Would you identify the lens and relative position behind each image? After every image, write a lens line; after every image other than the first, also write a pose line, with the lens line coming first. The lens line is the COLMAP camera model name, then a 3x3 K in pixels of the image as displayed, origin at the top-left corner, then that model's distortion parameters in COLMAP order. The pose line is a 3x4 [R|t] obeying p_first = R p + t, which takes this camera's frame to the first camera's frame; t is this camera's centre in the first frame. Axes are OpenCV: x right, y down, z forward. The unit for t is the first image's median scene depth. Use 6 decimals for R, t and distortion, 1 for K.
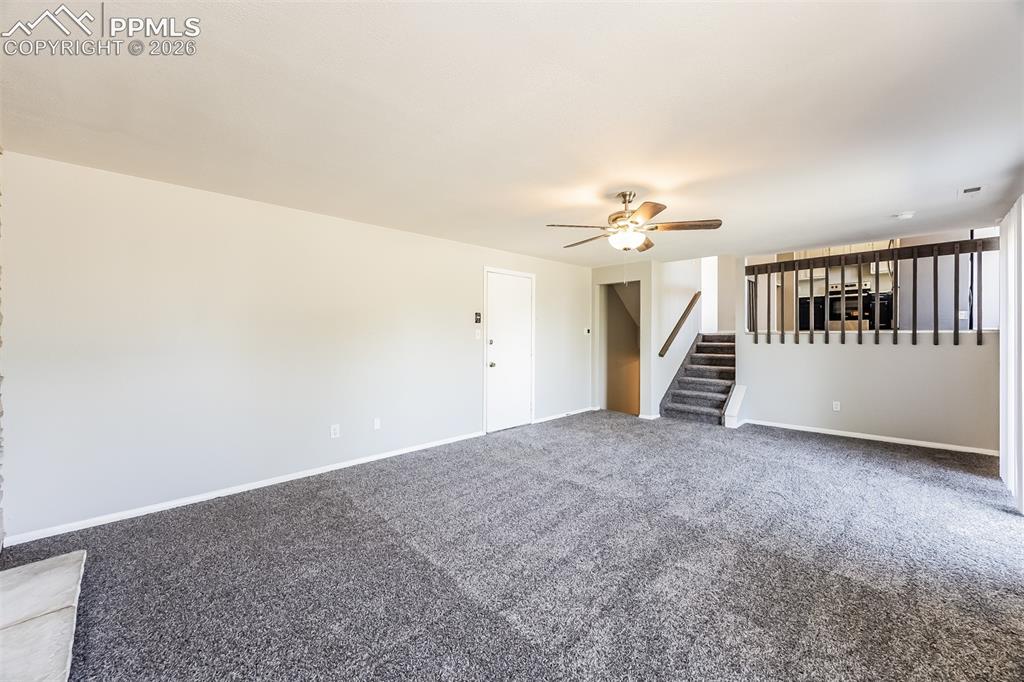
lens RADIAL K [[396.3, 0, 513.1], [0, 396.3, 338.8], [0, 0, 1]] dist [-0.001753, -0.000081]
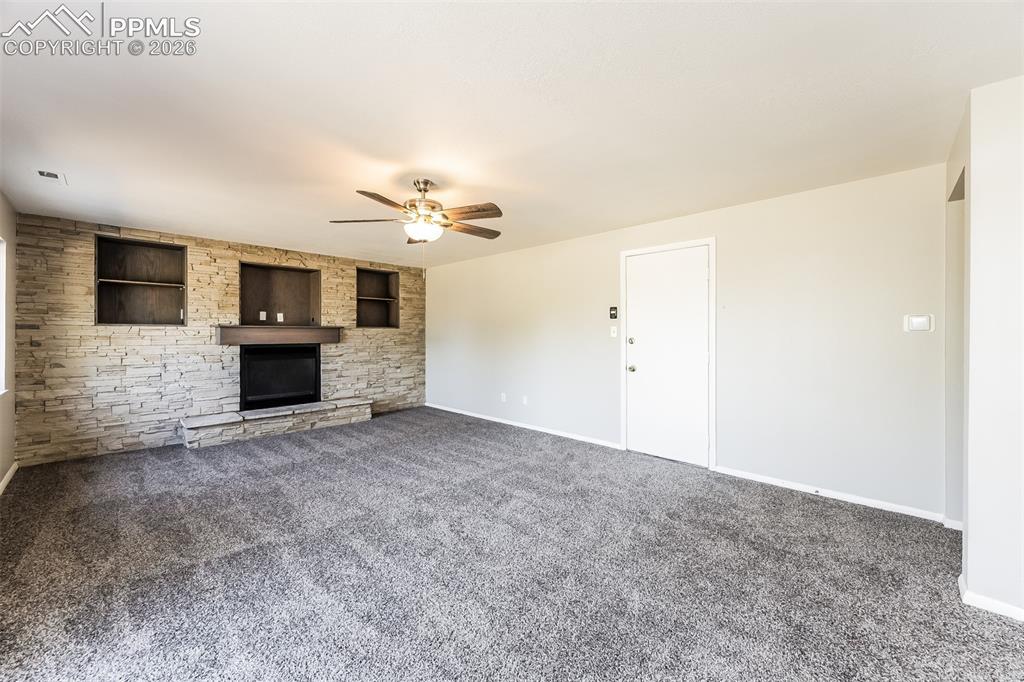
lens RADIAL K [[396.3, 0, 513.1], [0, 396.3, 334.5], [0, 0, 1]] dist [-0.001753, -0.000081]
pose [[0.026491, 0.008959, -0.999609, 0.758829], [-0.005623, 0.999945, 0.008813, -0.010929], [0.999633, 0.005387, 0.026540, 0.734024]]
